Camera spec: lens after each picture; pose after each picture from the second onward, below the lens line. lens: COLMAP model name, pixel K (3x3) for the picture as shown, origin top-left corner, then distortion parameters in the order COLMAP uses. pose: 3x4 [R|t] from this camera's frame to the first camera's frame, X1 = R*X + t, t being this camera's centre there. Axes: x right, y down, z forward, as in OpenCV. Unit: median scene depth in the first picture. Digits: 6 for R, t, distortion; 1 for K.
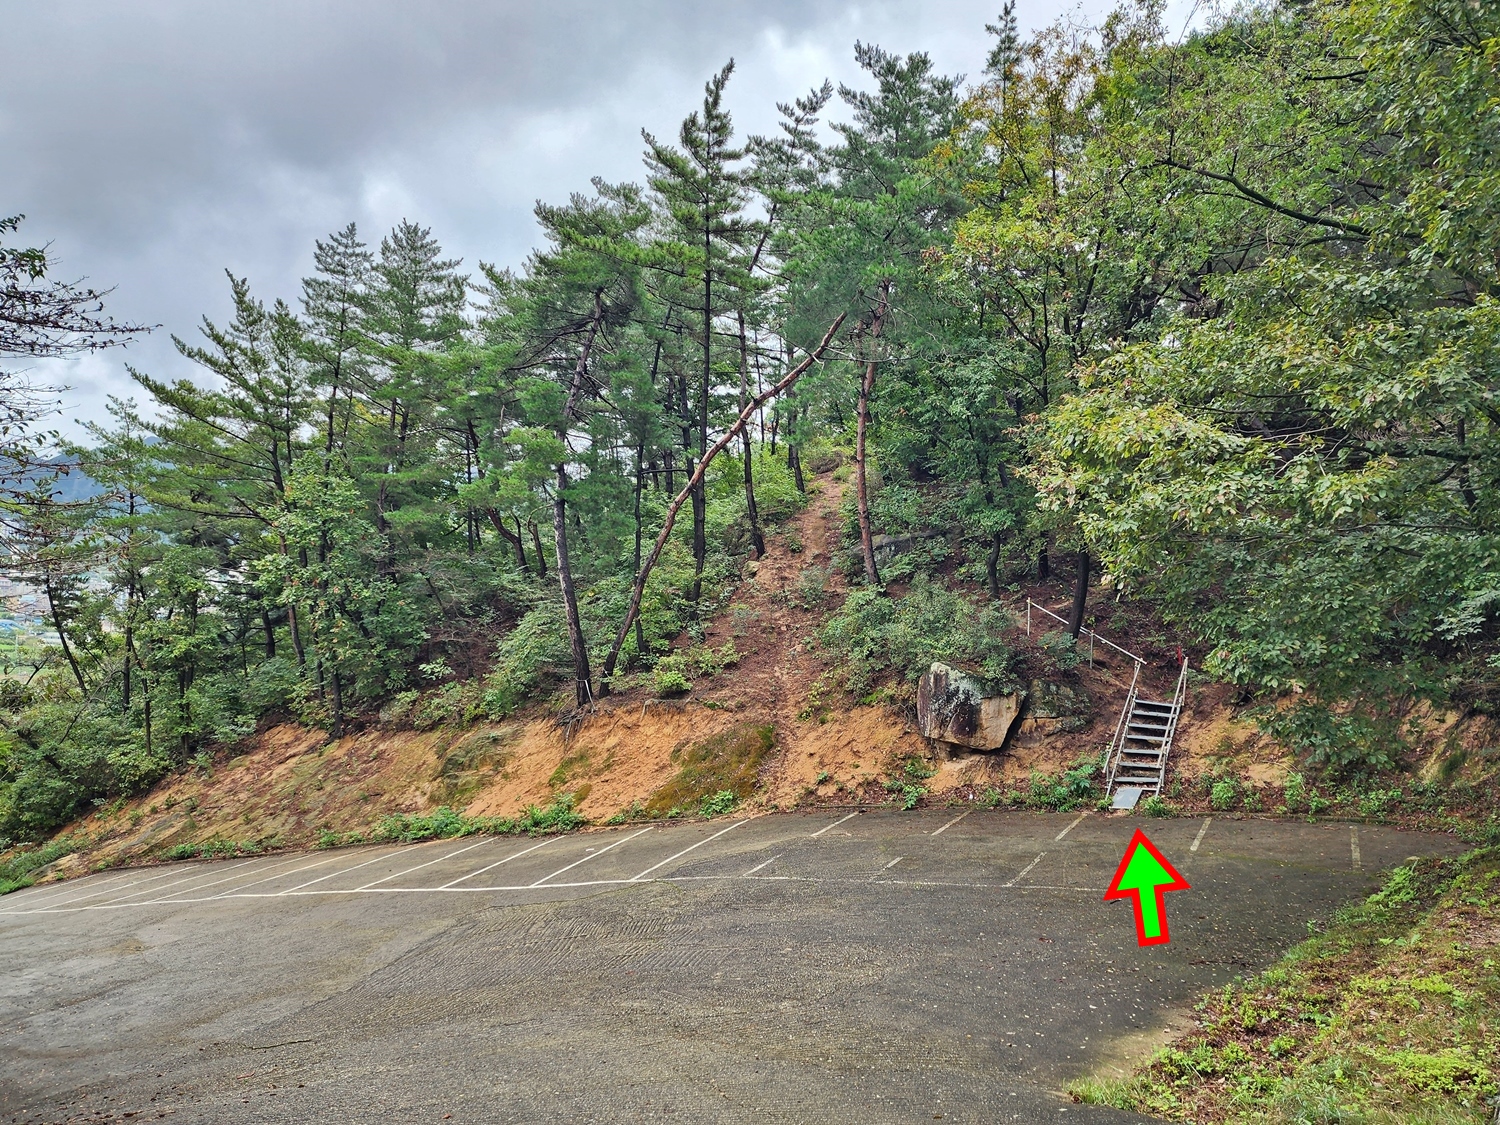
lens RADIAL K [[980.3, 0, 755.5], [0, 980.3, 560.8], [0, 0, 1]] dist [0.015444, -0.010574]
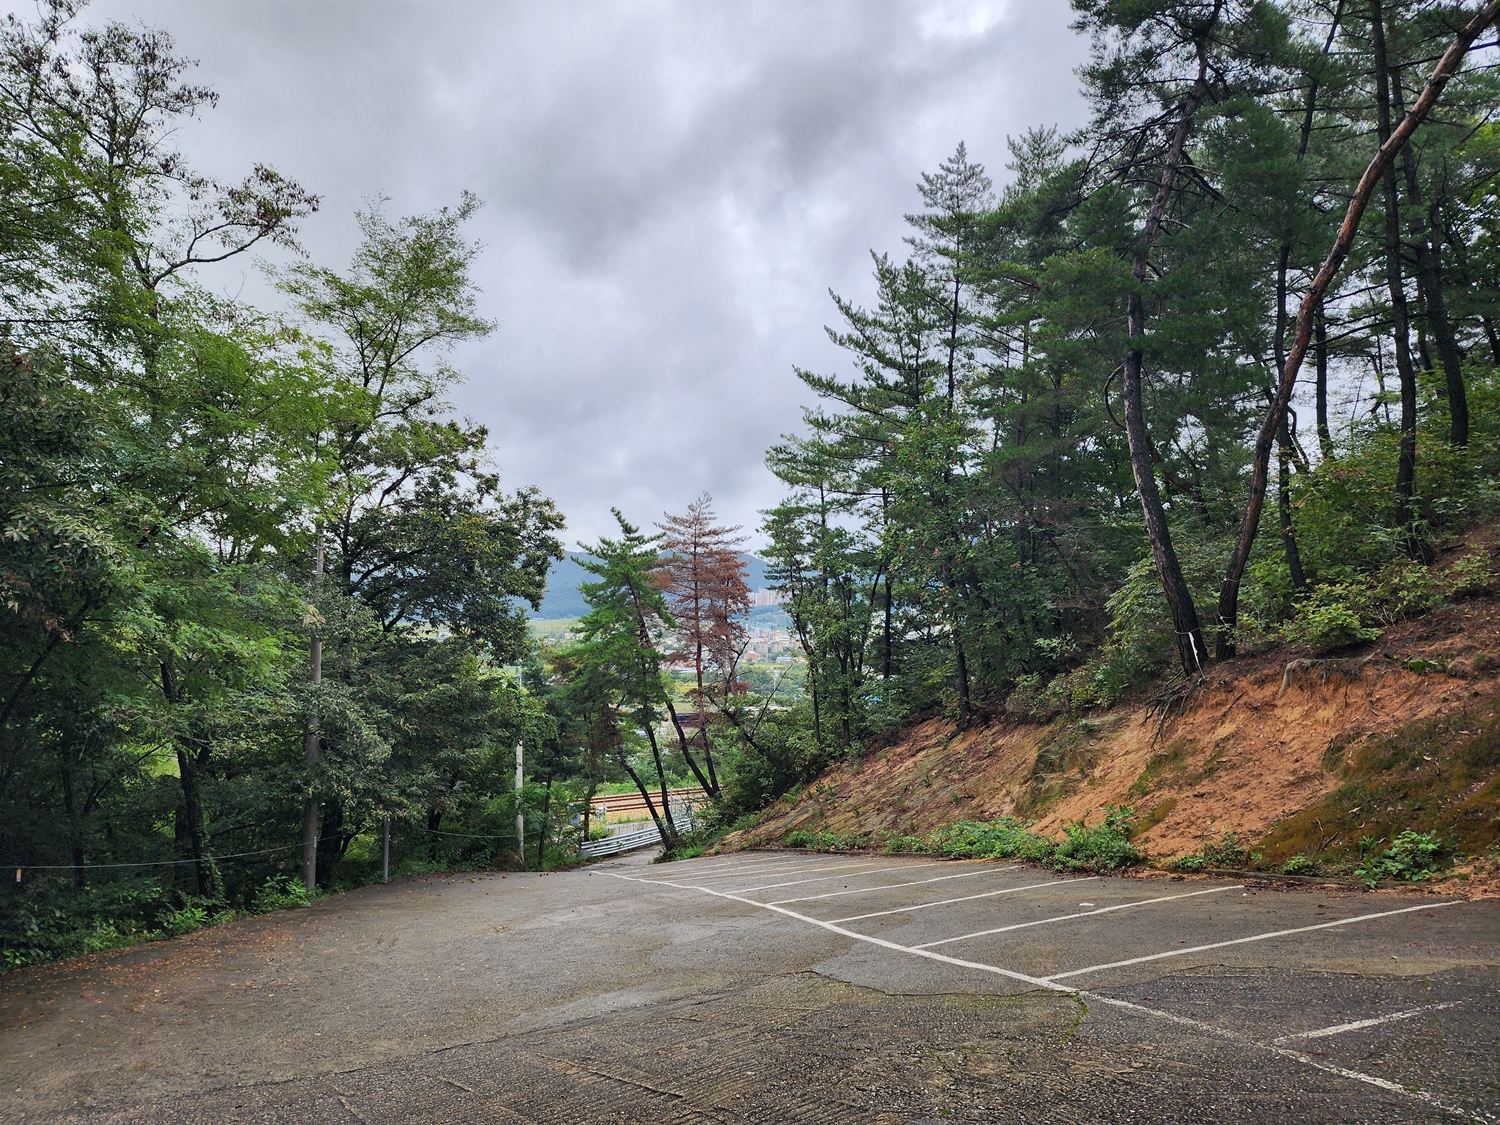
lens RADIAL K [[980.3, 0, 741.6], [0, 980.3, 564.9], [0, 0, 1]] dist [0.015444, -0.010574]
pose [[0.699598, -0.073657, -0.710730, 0.072374], [0.054566, 0.997275, -0.049641, 0.097144], [0.712450, -0.004053, 0.701711, 0.379779]]
